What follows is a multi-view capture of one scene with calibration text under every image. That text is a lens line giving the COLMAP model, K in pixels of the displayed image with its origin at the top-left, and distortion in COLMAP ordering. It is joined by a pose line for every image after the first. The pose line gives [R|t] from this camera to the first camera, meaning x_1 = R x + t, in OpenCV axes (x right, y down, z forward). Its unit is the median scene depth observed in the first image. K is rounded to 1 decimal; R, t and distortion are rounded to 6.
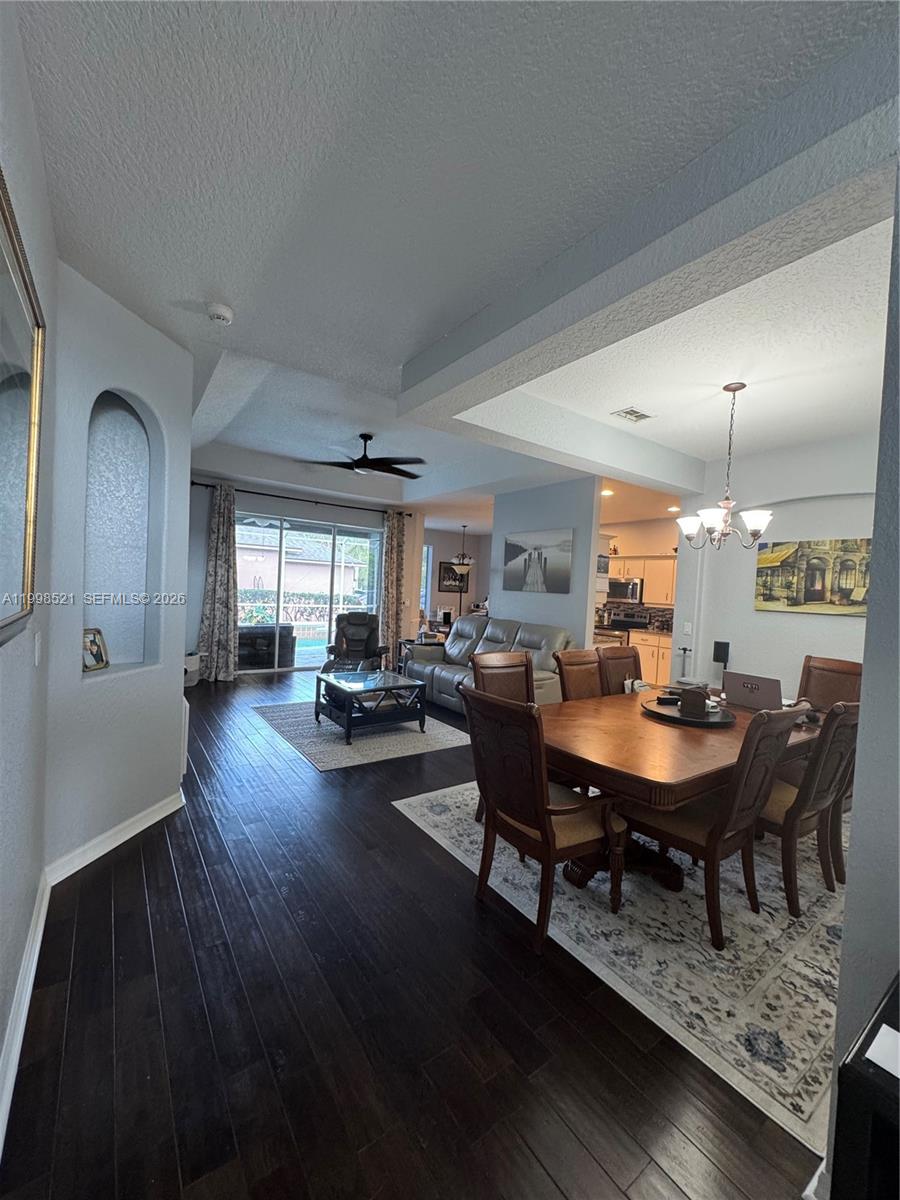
lens RADIAL K [[481.7, 0, 450.7], [0, 481.7, 597.9], [0, 0, 1]] dist [-0.002875, -0.000387]
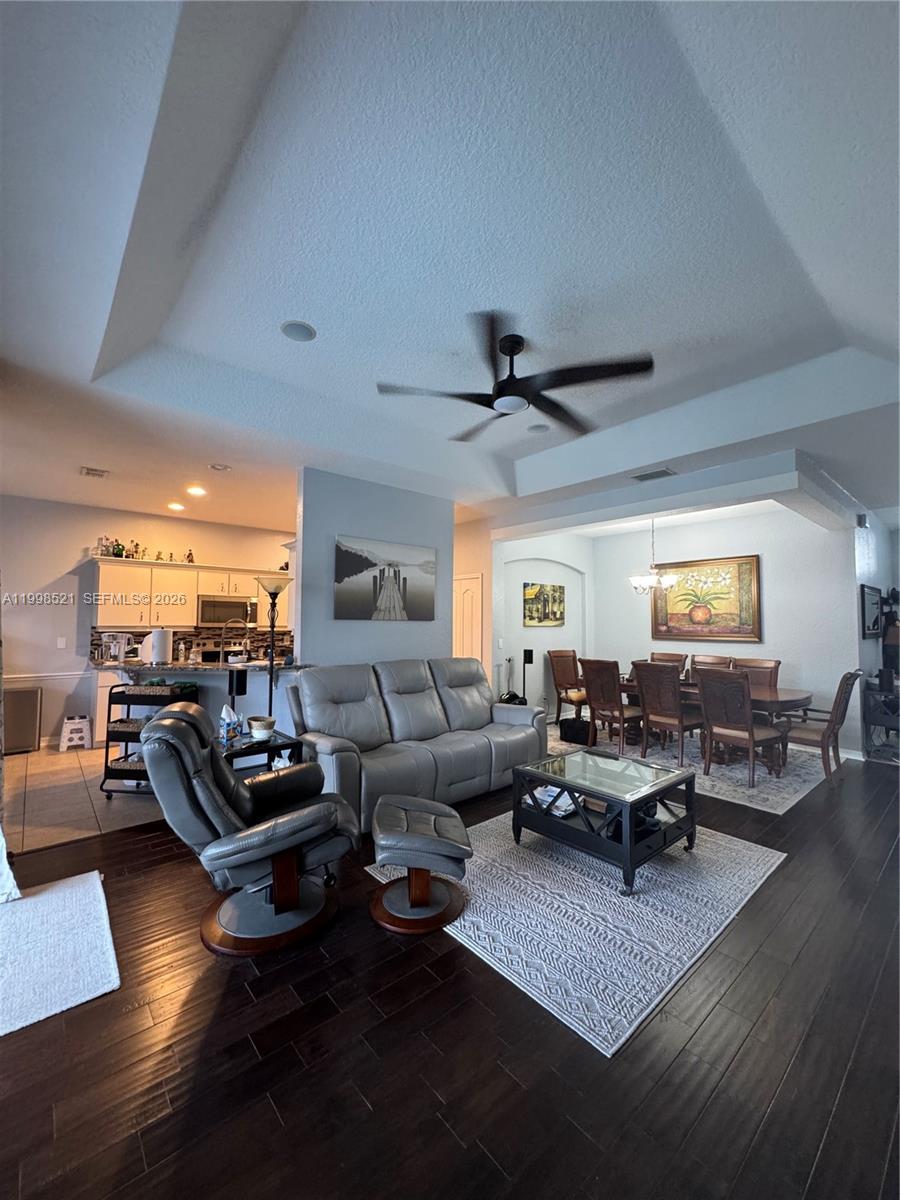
lens RADIAL K [[481.7, 0, 456.4], [0, 481.7, 600.4], [0, 0, 1]] dist [-0.002875, -0.000387]
pose [[-0.113180, -0.005418, 0.993560, -0.619475], [0.009049, 0.999938, 0.006484, -0.049018], [-0.993533, 0.009725, -0.113124, 0.994490]]
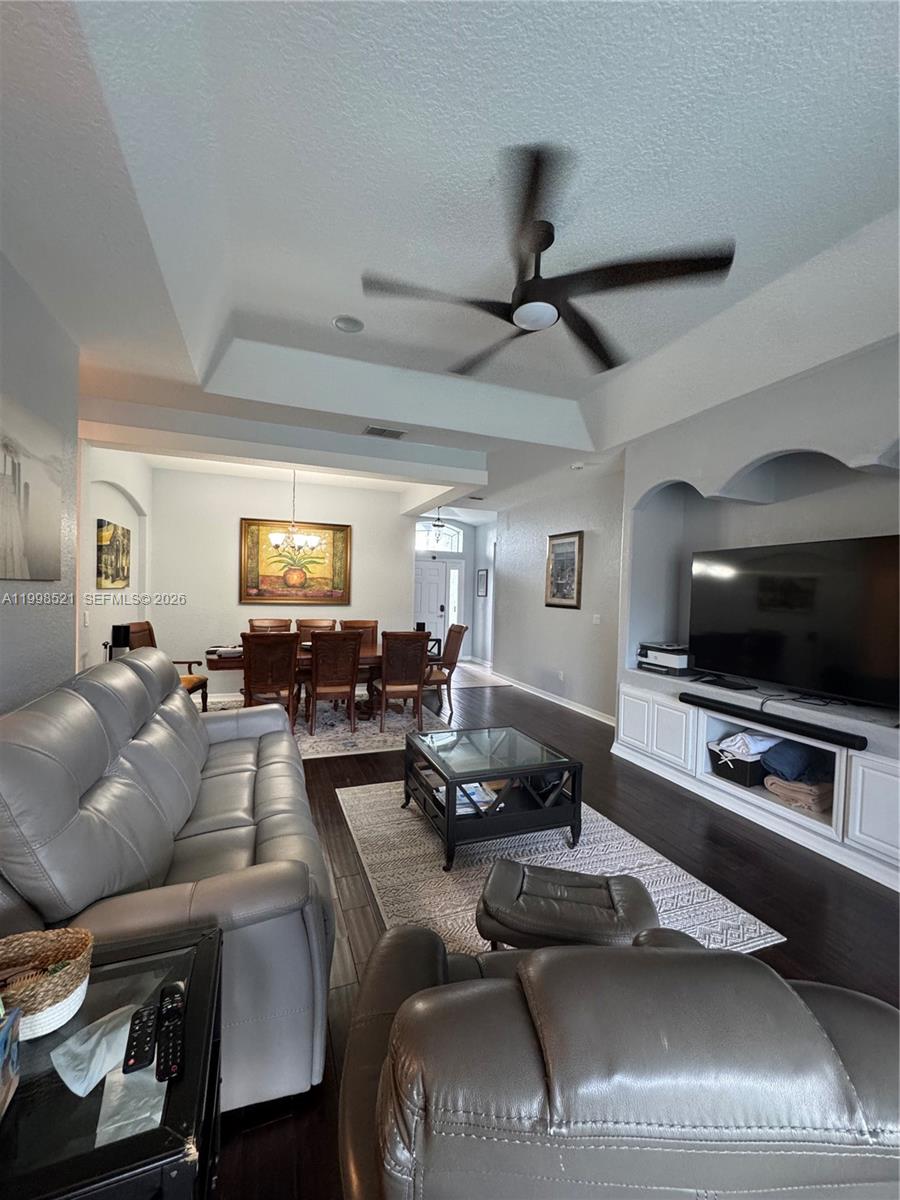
lens RADIAL K [[481.7, 0, 468.8], [0, 481.7, 604.6], [0, 0, 1]] dist [-0.002875, -0.000387]
pose [[-0.972452, -0.077411, 0.219874, -0.214999], [-0.065656, 0.996019, 0.060288, -0.035581], [-0.223665, 0.044191, -0.973664, 1.270063]]
